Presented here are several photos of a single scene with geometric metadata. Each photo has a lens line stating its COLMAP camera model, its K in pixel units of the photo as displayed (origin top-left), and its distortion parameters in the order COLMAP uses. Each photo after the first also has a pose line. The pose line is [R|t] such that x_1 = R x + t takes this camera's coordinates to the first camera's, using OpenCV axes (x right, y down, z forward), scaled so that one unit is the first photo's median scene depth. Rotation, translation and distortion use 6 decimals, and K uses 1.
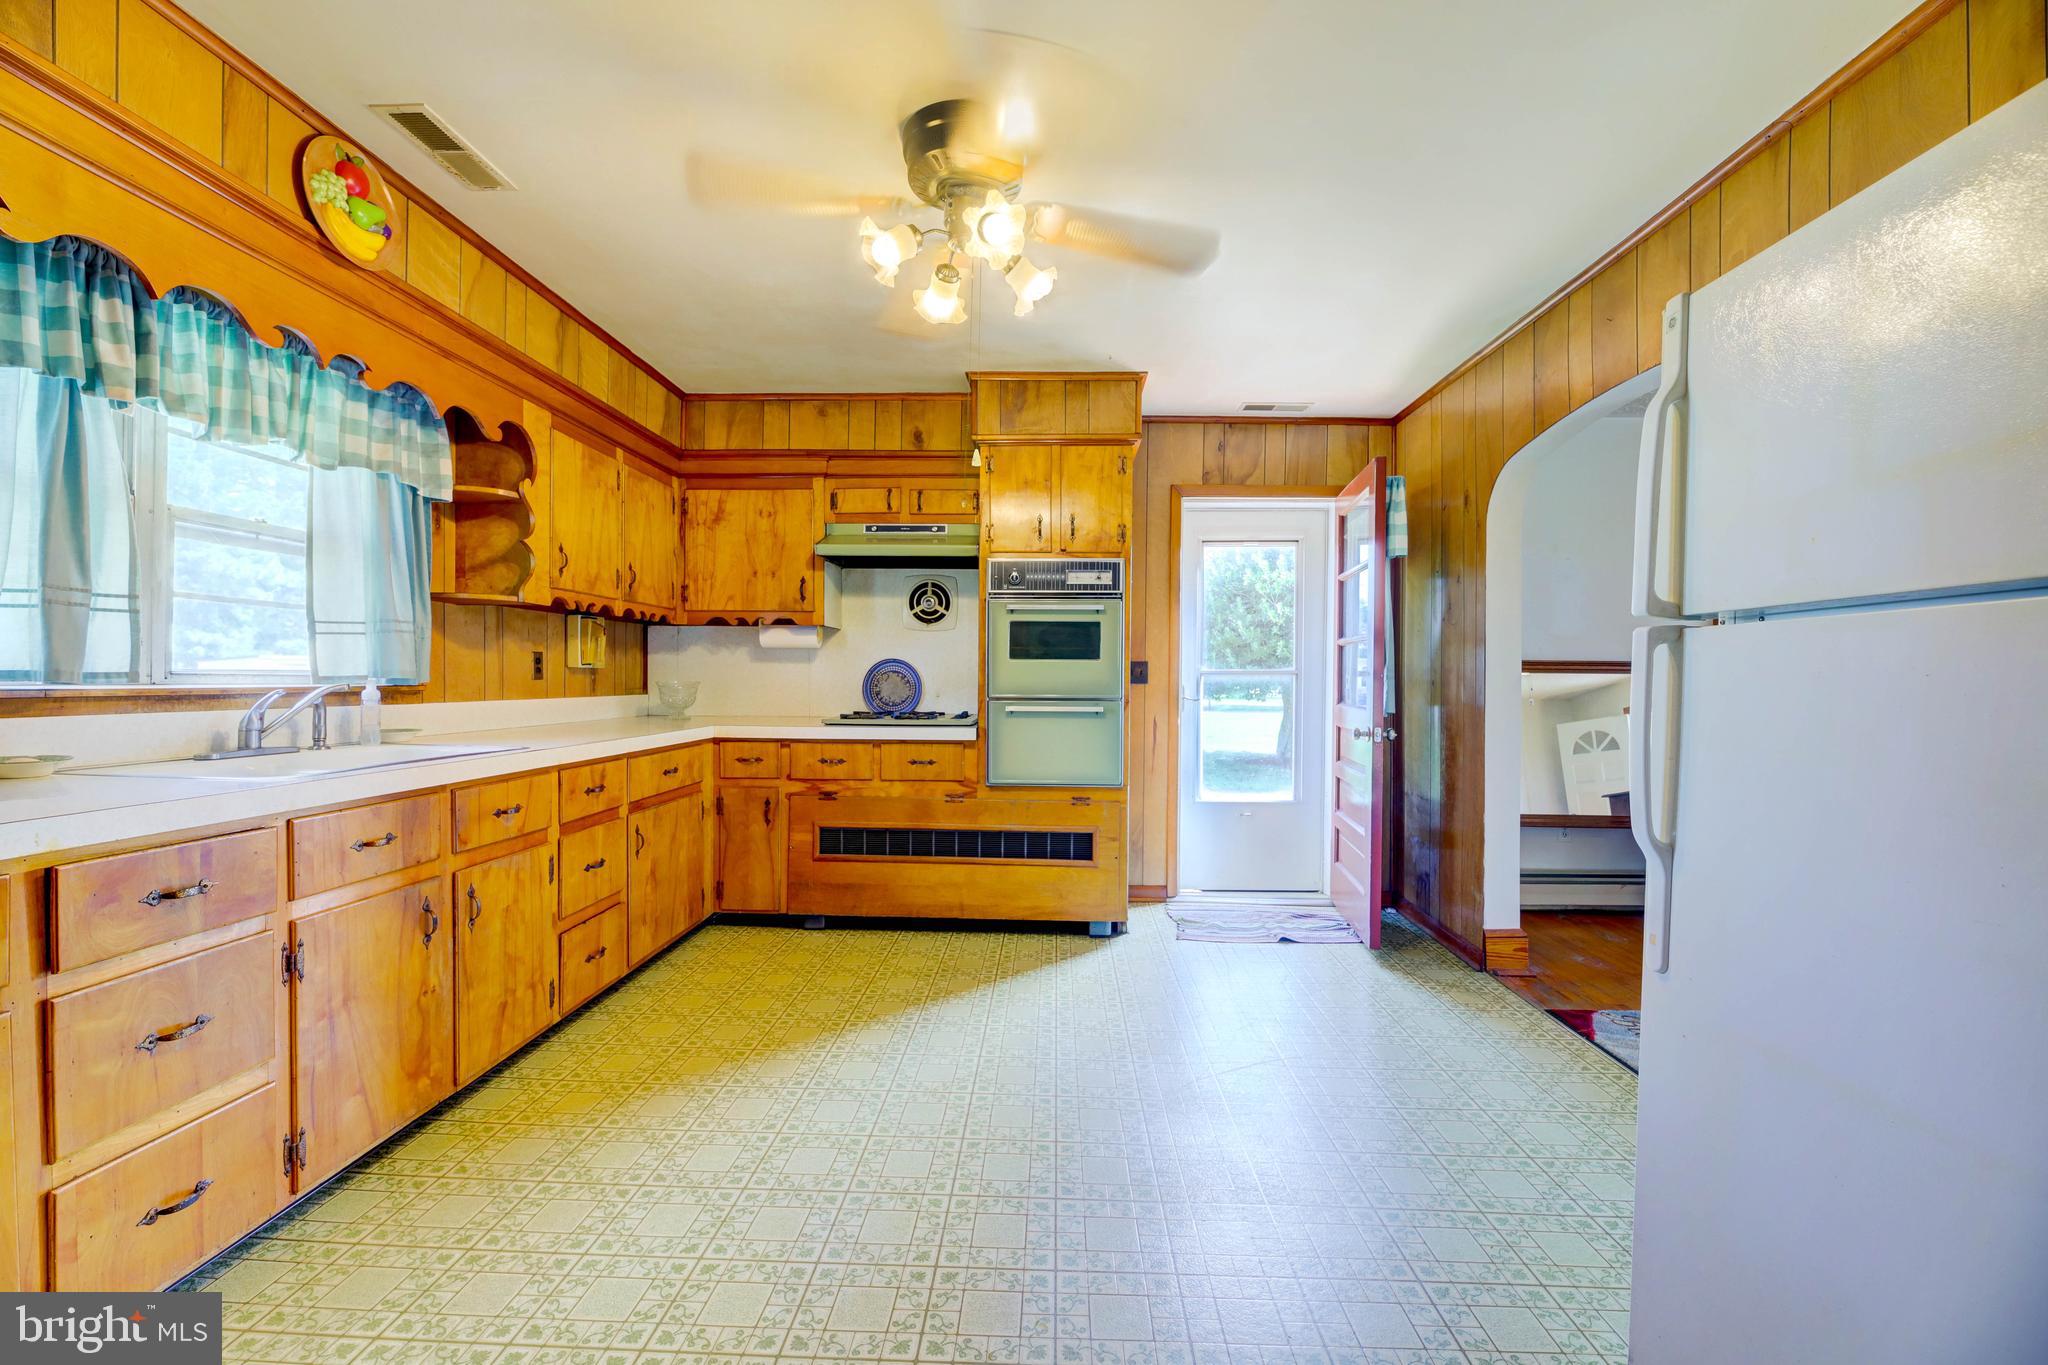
lens RADIAL K [[835.0, 0, 1027.7], [0, 835.0, 688.0], [0, 0, 1]] dist [0.003131, -0.004221]
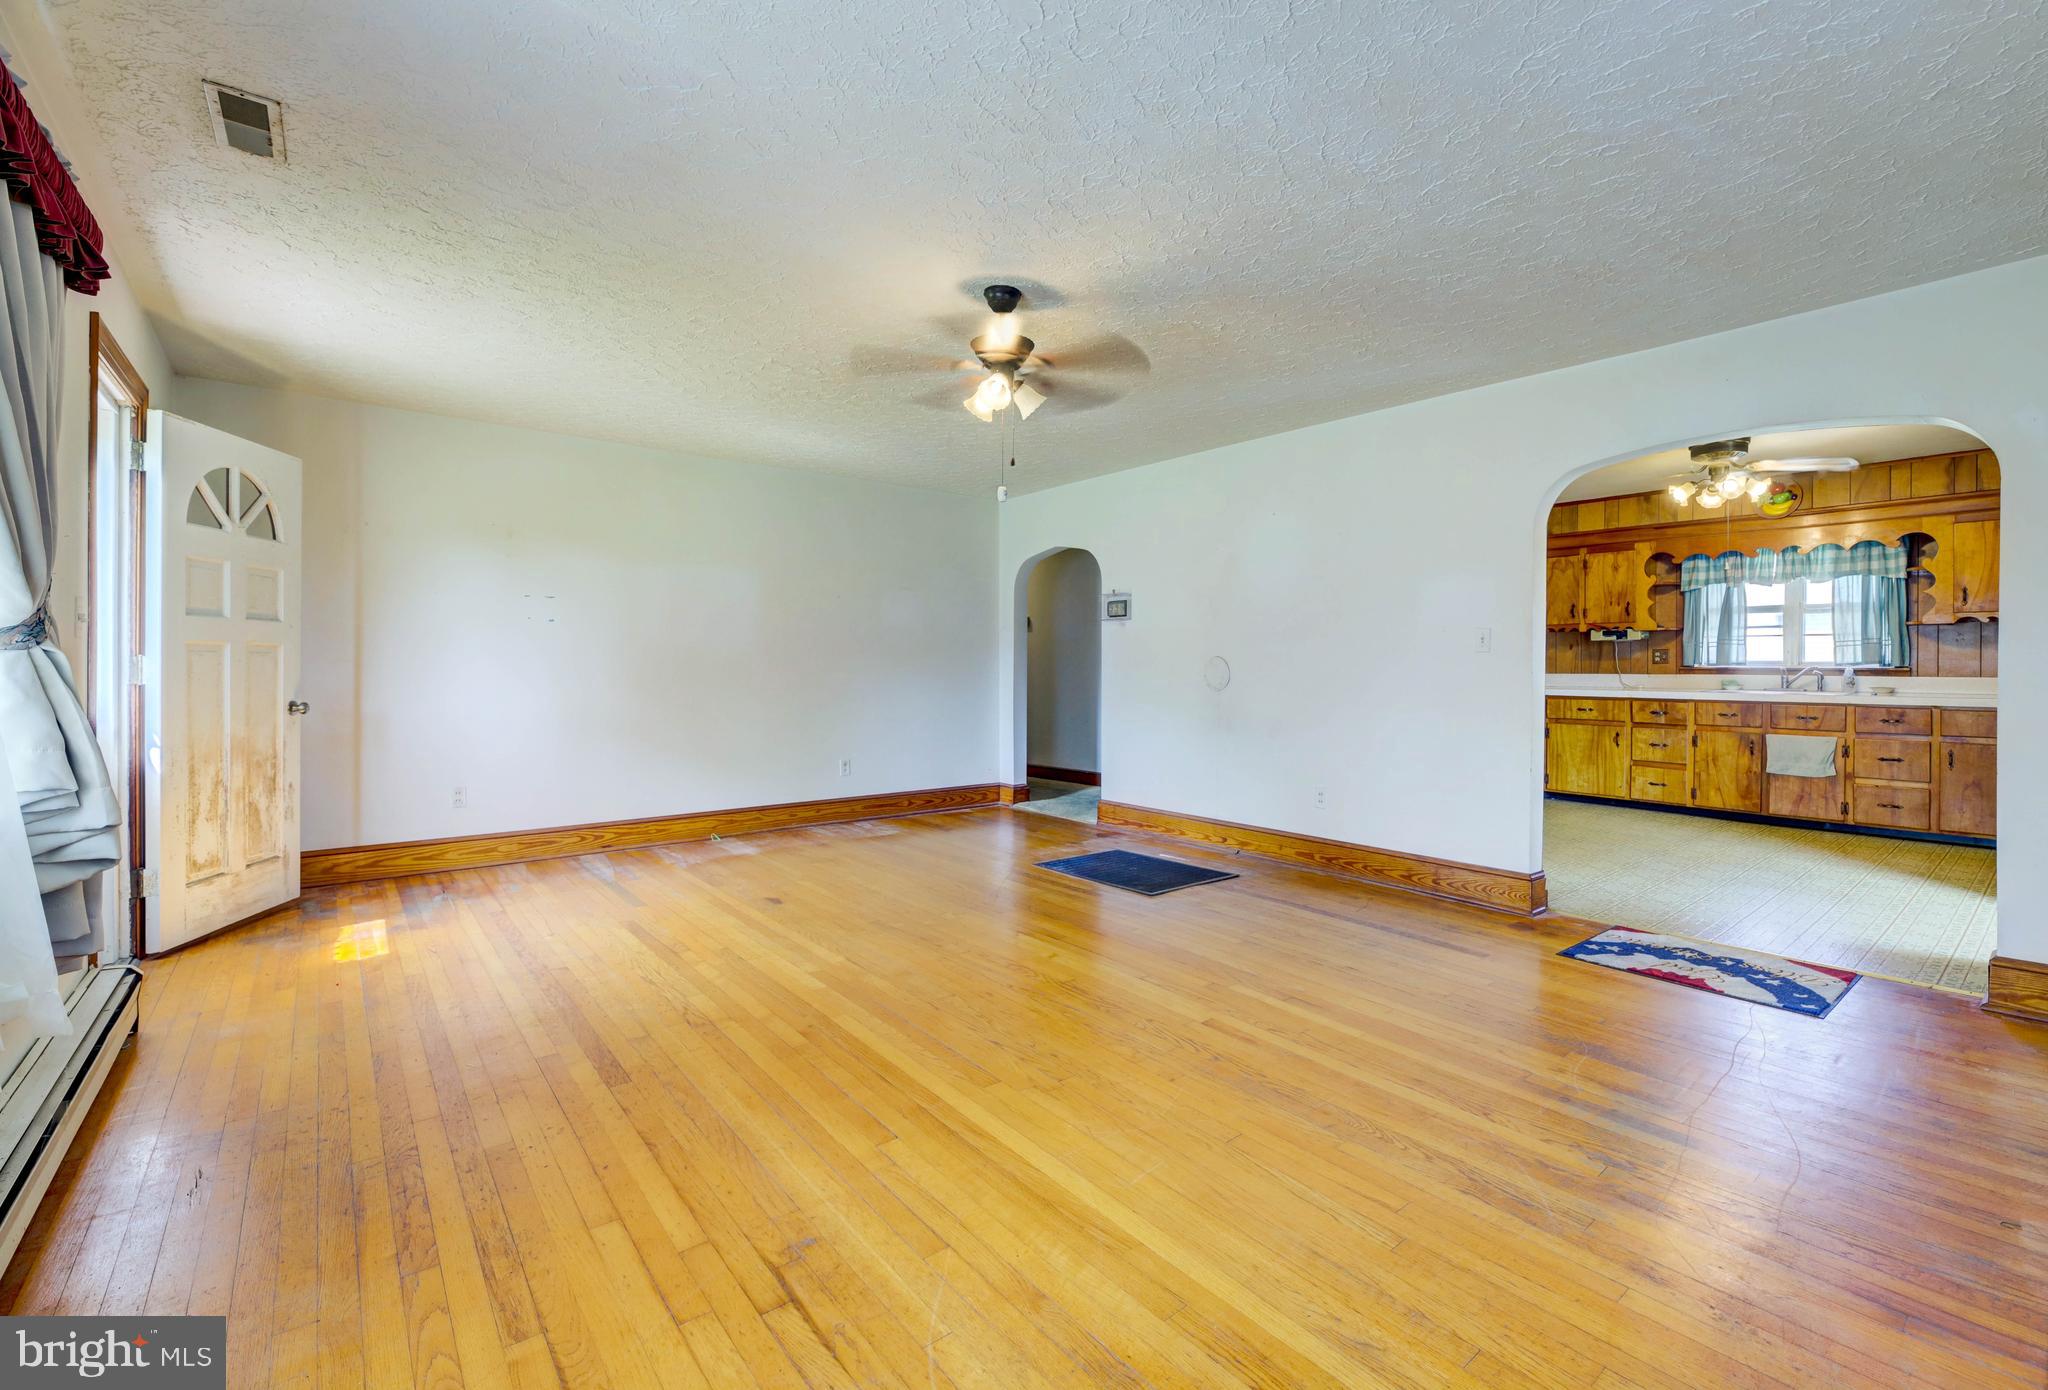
lens RADIAL K [[880.9, 0, 1095.3], [0, 880.9, 668.8], [0, 0, 1]] dist [-0.007505, -0.000356]
pose [[-0.732347, -0.003000, -0.680925, 2.037857], [-0.013866, 0.999849, 0.010508, 0.004161], [0.680790, 0.017137, -0.732278, 1.125464]]
